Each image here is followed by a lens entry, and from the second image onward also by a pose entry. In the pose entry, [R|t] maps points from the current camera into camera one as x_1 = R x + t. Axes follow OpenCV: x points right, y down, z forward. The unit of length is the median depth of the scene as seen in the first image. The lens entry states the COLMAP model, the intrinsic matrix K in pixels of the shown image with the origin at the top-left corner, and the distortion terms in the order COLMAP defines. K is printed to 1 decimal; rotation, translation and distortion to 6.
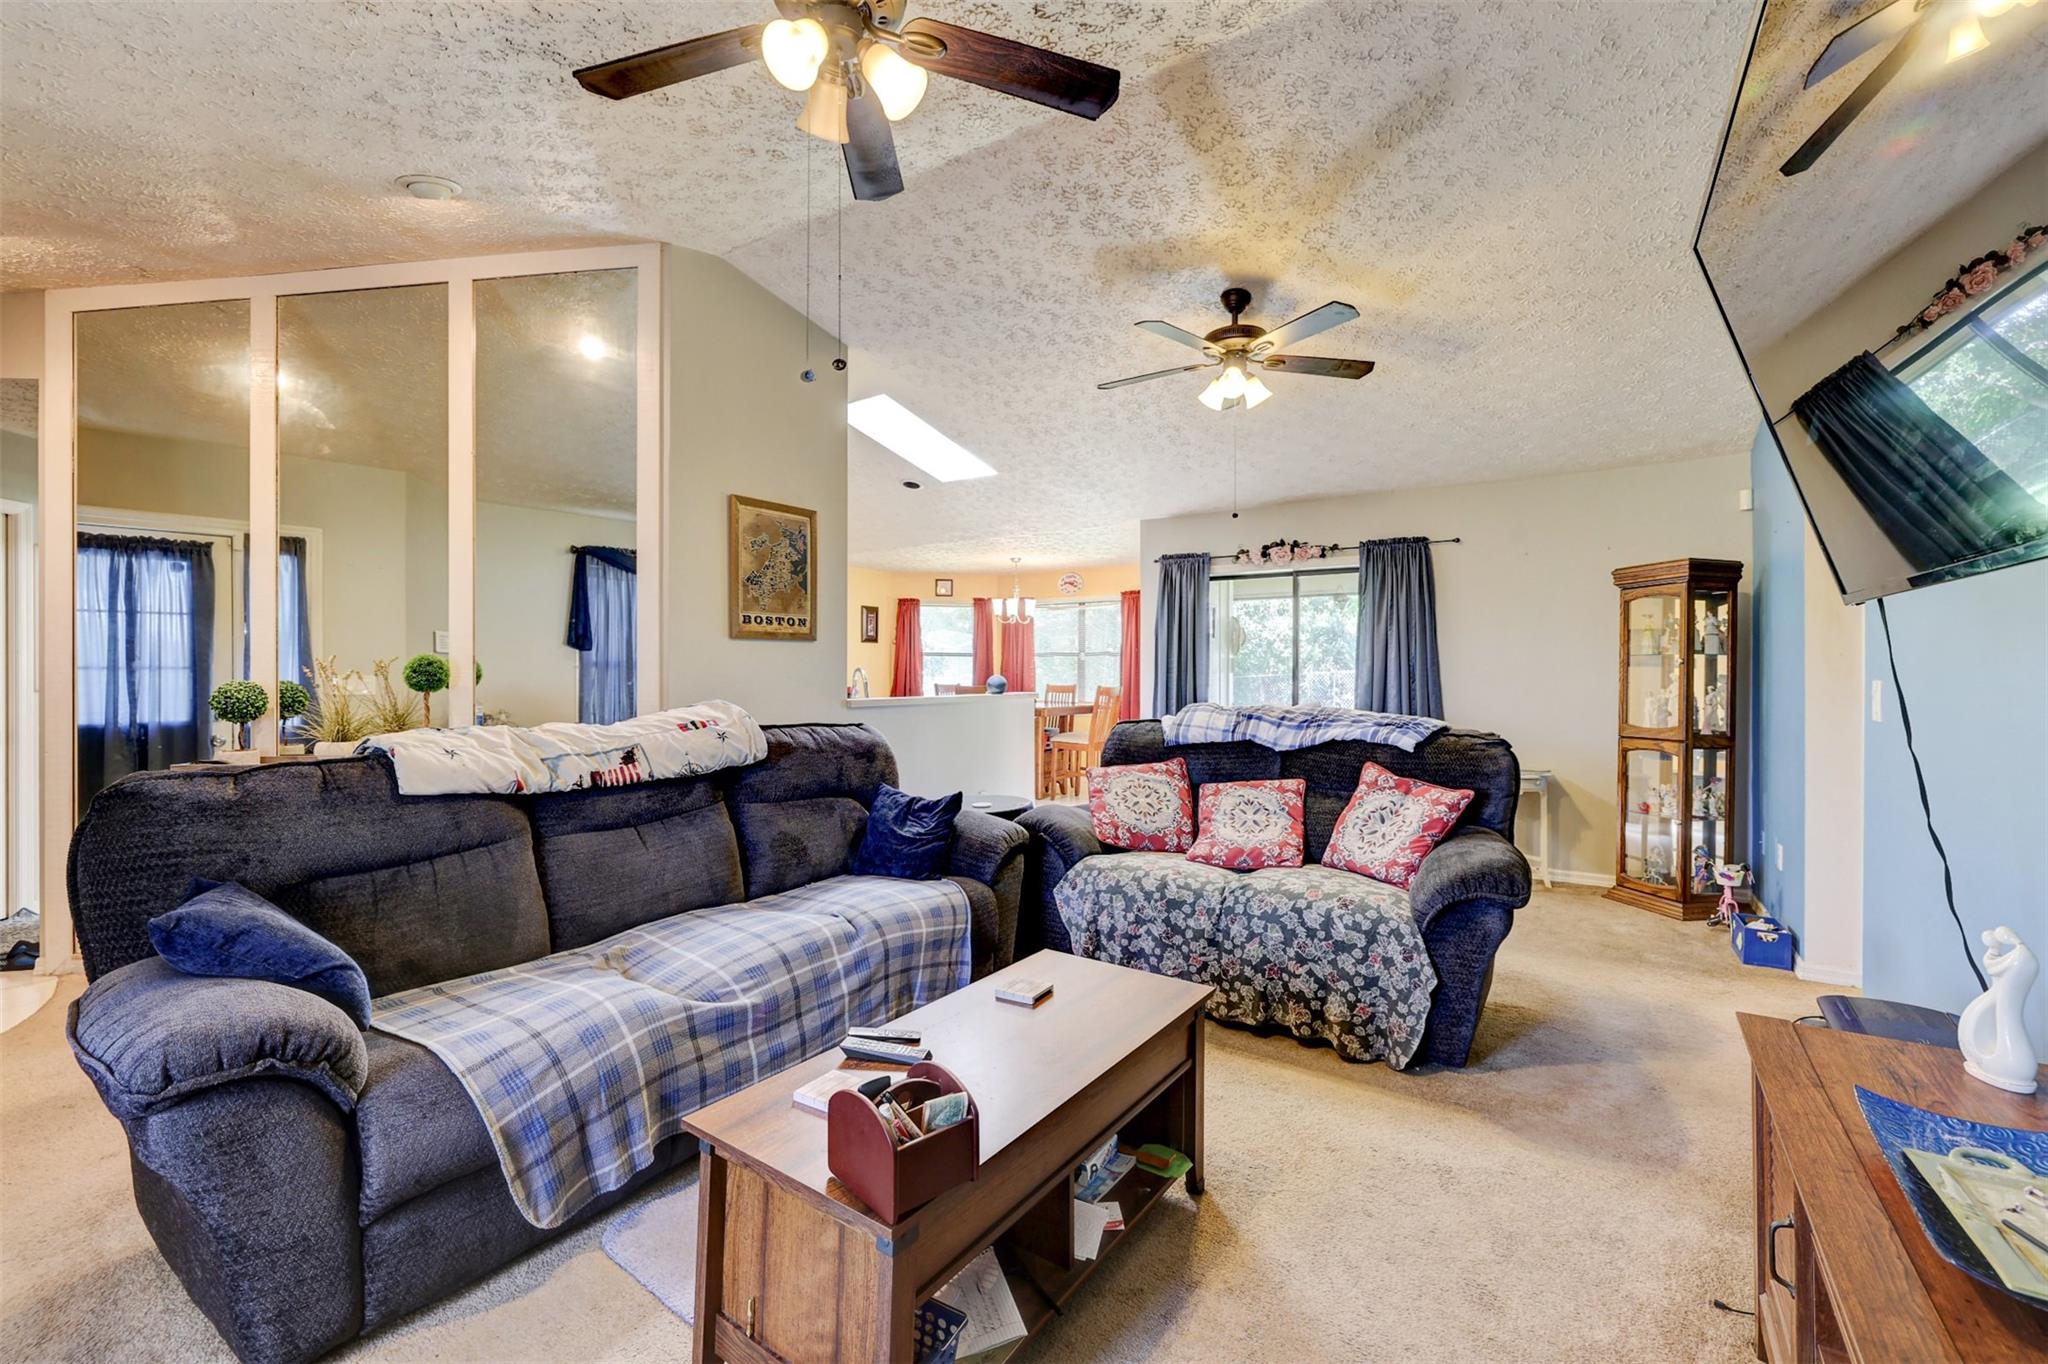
lens RADIAL K [[851.2, 0, 1018.1], [0, 851.2, 677.0], [0, 0, 1]] dist [-0.002281, -0.000650]
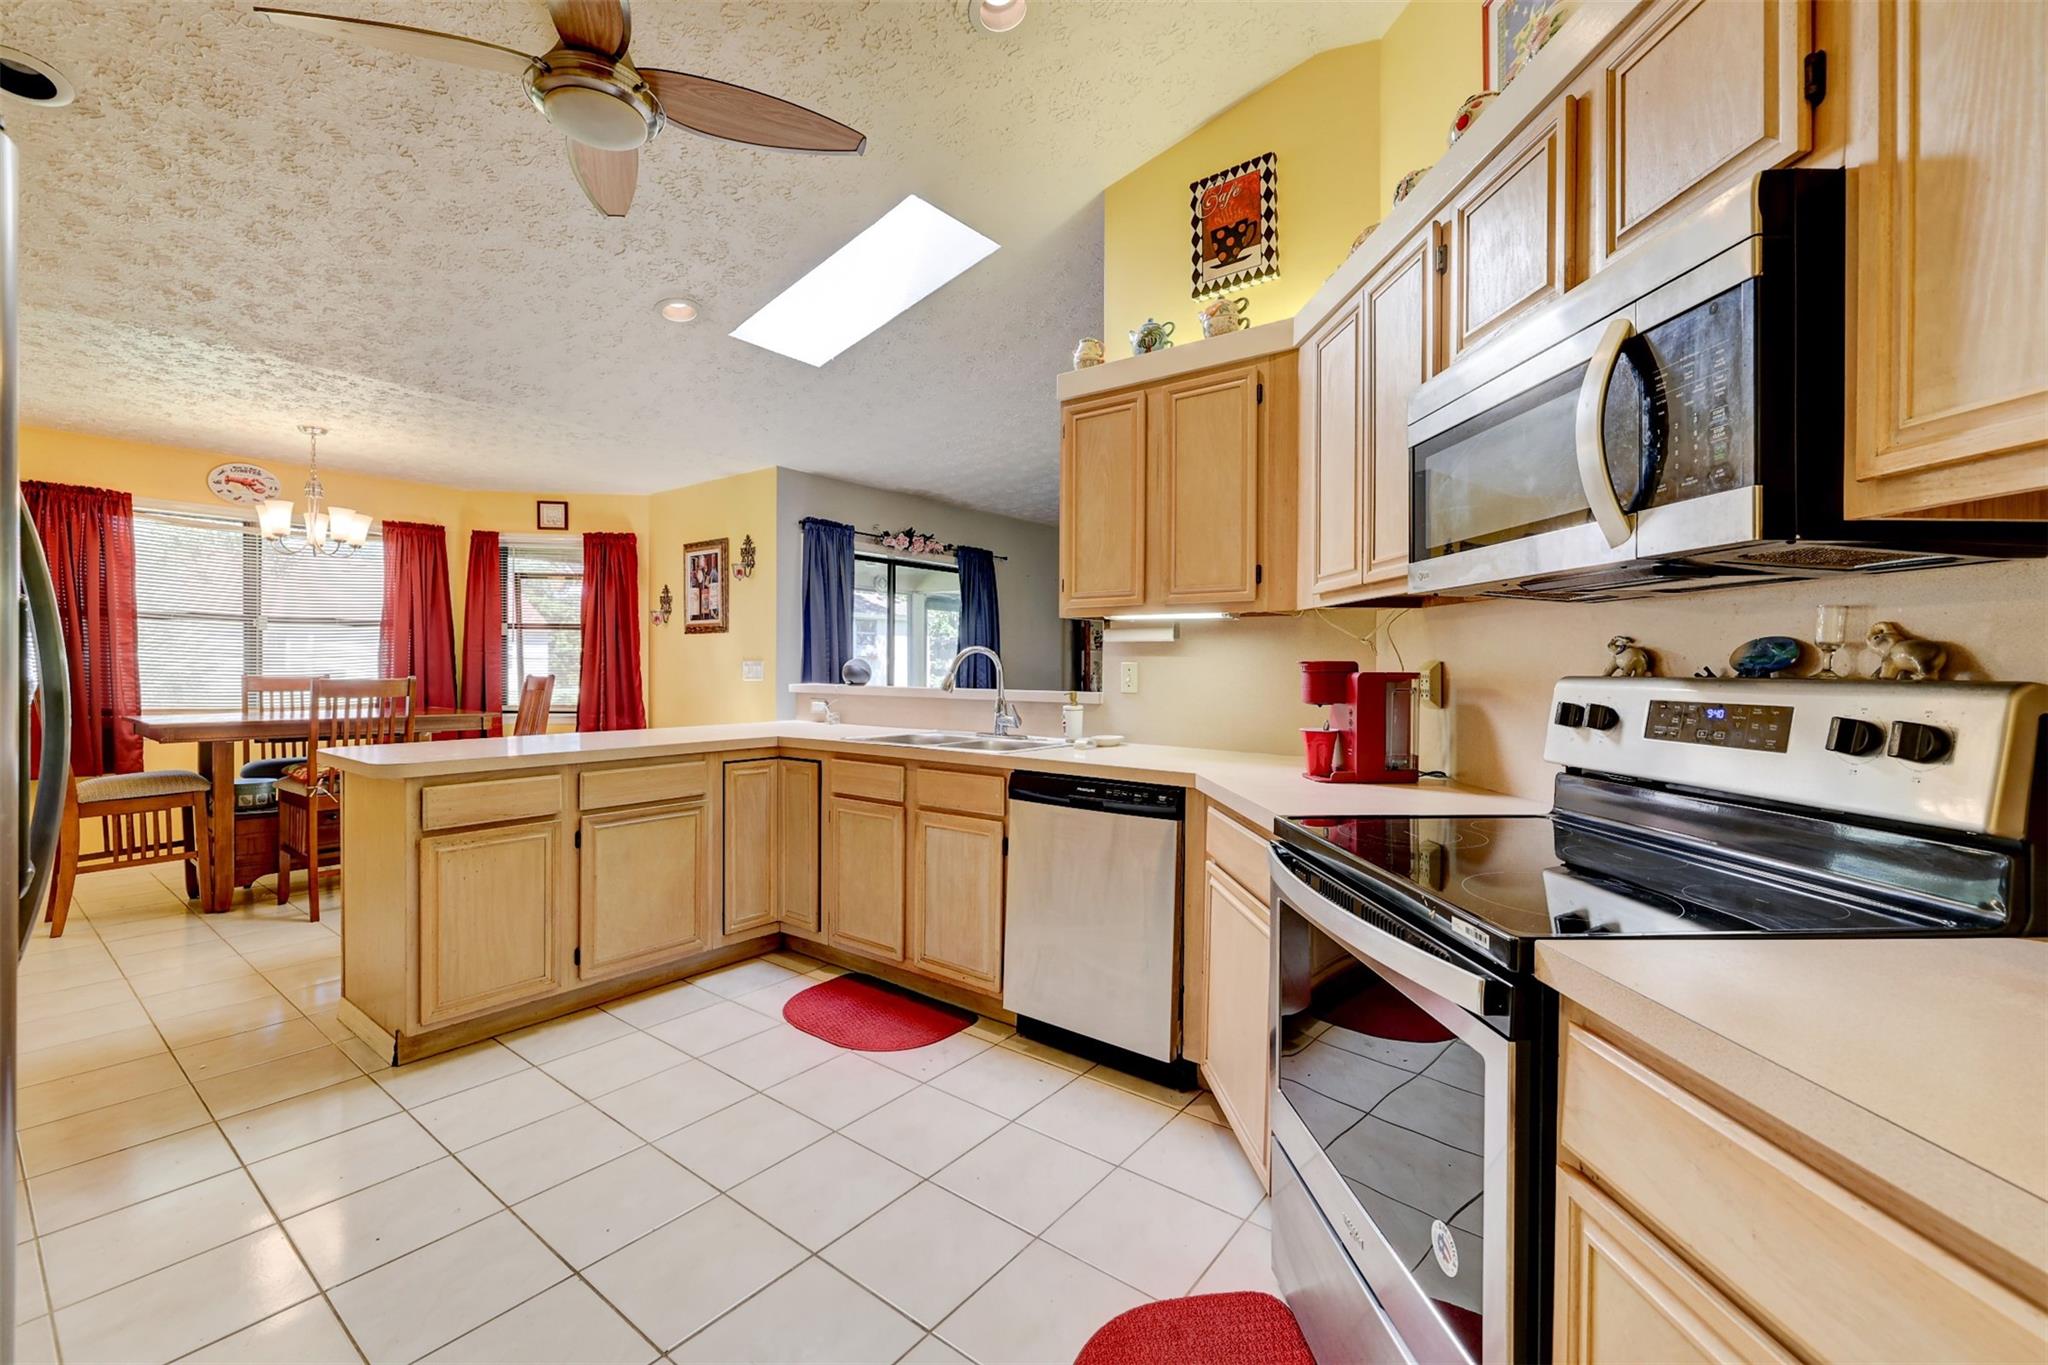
lens RADIAL K [[851.2, 0, 1019.4], [0, 851.2, 673.2], [0, 0, 1]] dist [-0.002281, -0.000650]
pose [[0.056924, -0.008838, 0.998339, -1.326151], [-0.003574, 0.999953, 0.009056, 0.008127], [-0.998372, -0.004083, 0.056890, 1.487579]]
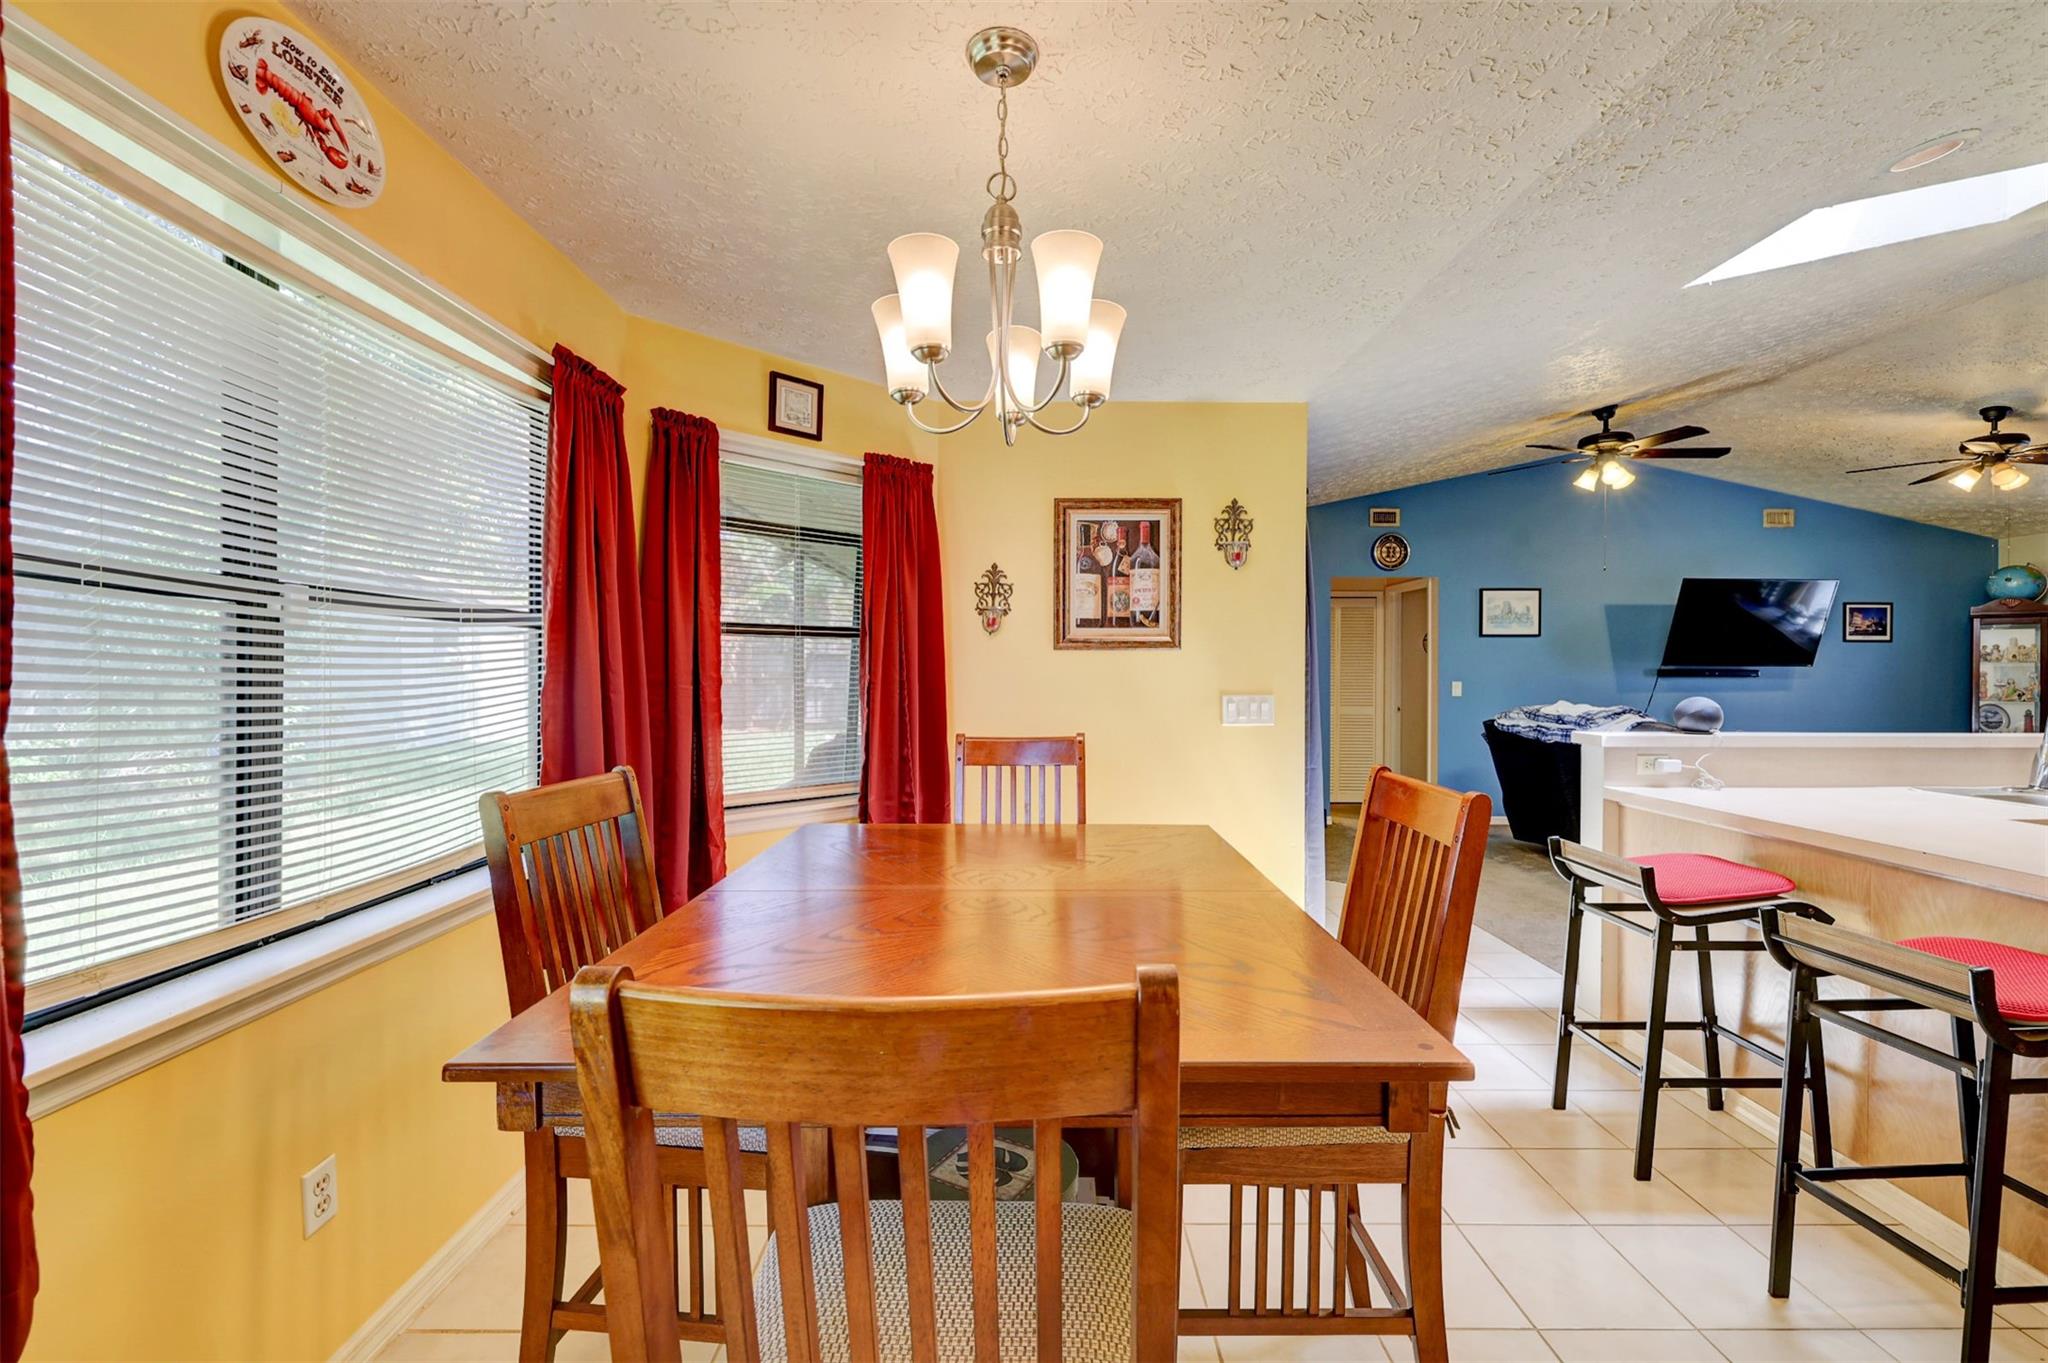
lens RADIAL K [[851.2, 0, 1025.3], [0, 851.2, 672.7], [0, 0, 1]] dist [-0.002281, -0.000650]
pose [[-0.567148, -0.005350, 0.823599, -0.402076], [-0.000285, 0.999980, 0.006299, -0.035047], [-0.823616, 0.003338, -0.567138, 2.975622]]
